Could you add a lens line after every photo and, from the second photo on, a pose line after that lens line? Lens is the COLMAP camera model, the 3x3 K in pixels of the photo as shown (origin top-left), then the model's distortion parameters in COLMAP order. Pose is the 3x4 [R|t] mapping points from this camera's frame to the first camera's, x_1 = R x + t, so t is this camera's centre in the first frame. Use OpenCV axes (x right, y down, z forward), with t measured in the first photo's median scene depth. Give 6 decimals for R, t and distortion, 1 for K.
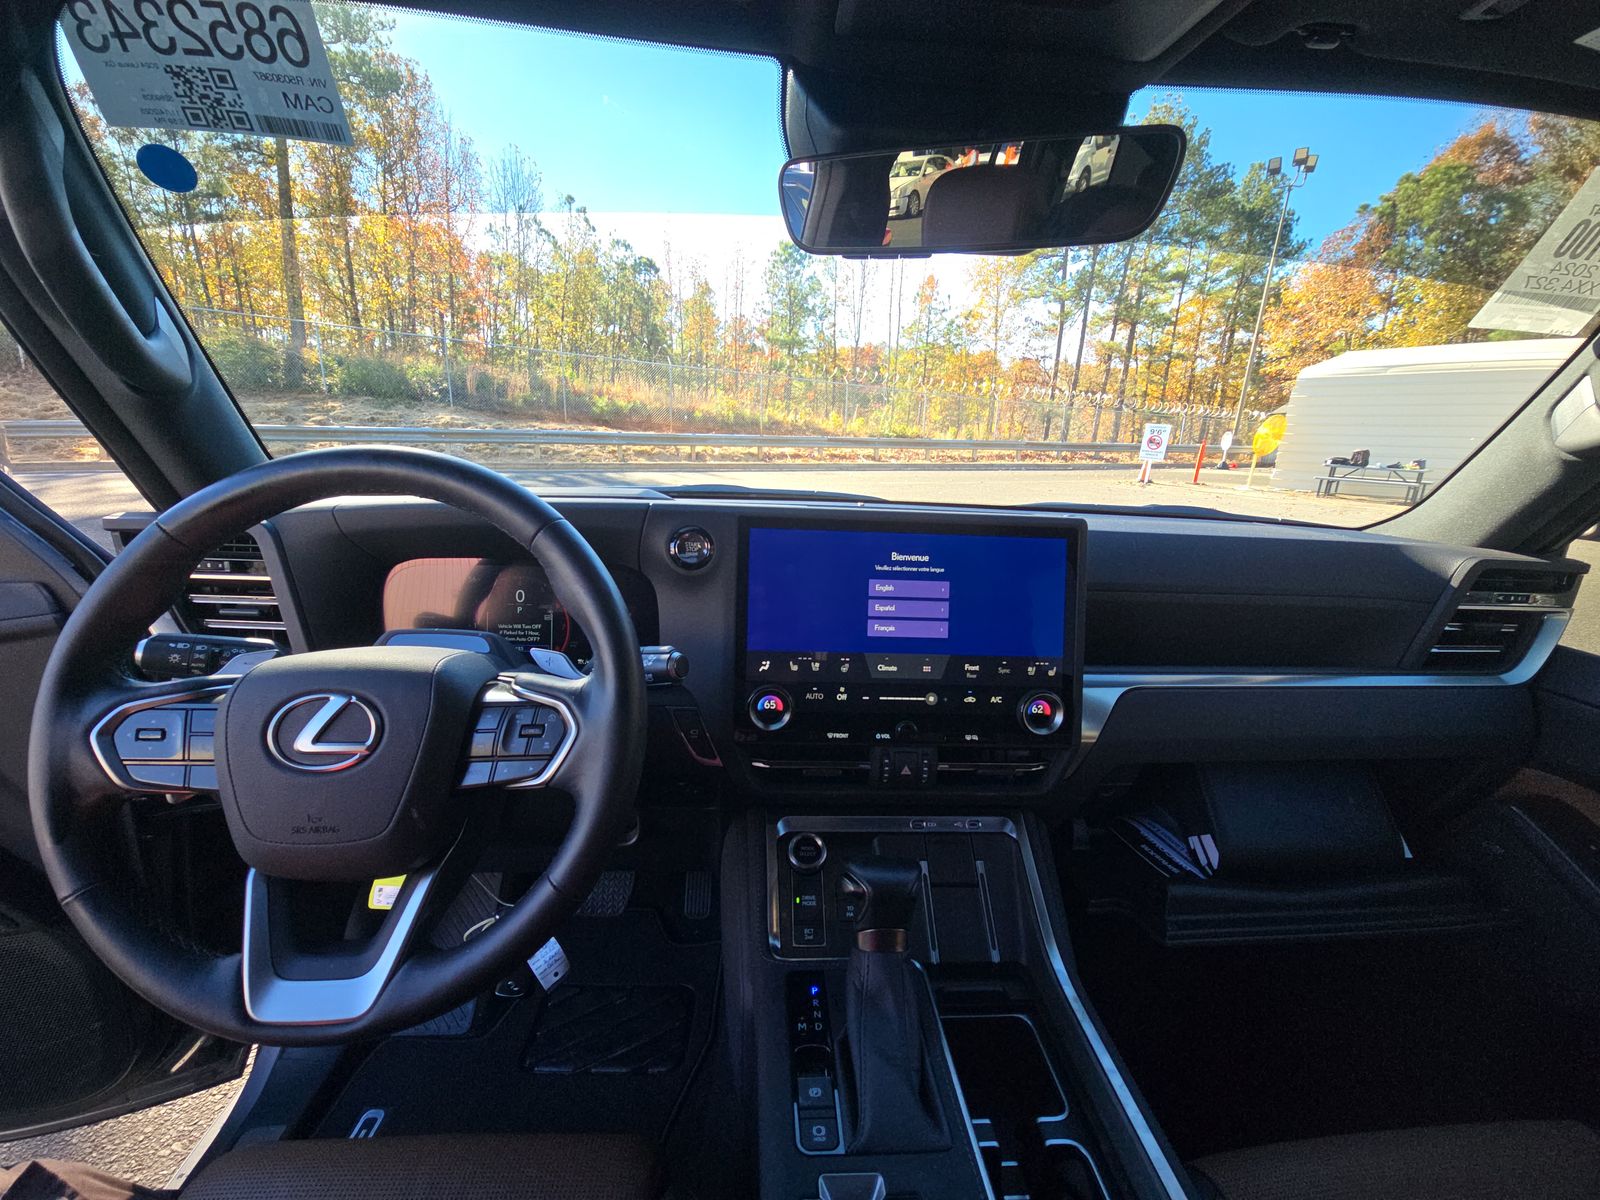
lens RADIAL K [[648.0, 0, 788.8], [0, 648.0, 614.2], [0, 0, 1]] dist [-0.000718, -0.000140]
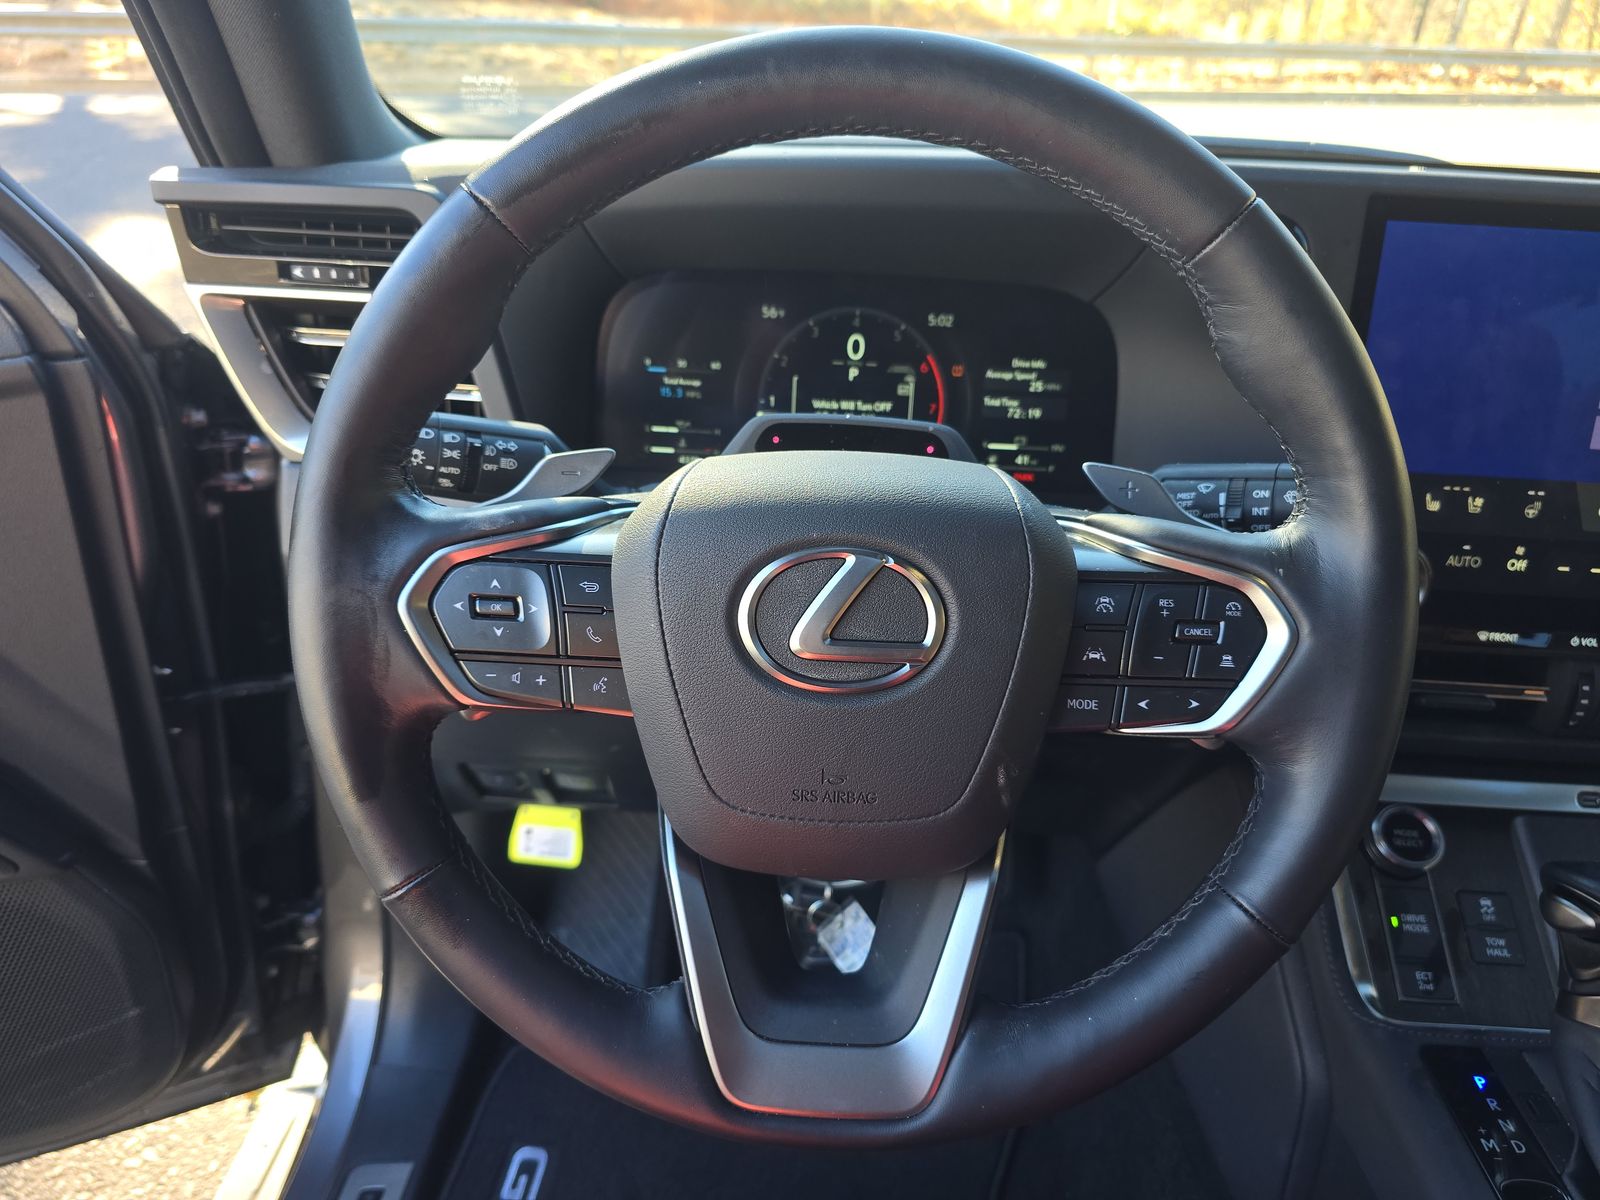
lens RADIAL K [[1100.7, 0, 803.0], [0, 1100.7, 611.2], [0, 0, 1]] dist [0.018879, -0.021111]
pose [[0.995571, 0.046507, -0.081709, -0.412666], [-0.028033, 0.976391, 0.214182, -0.009718], [0.089741, -0.210943, 0.973370, 0.078858]]
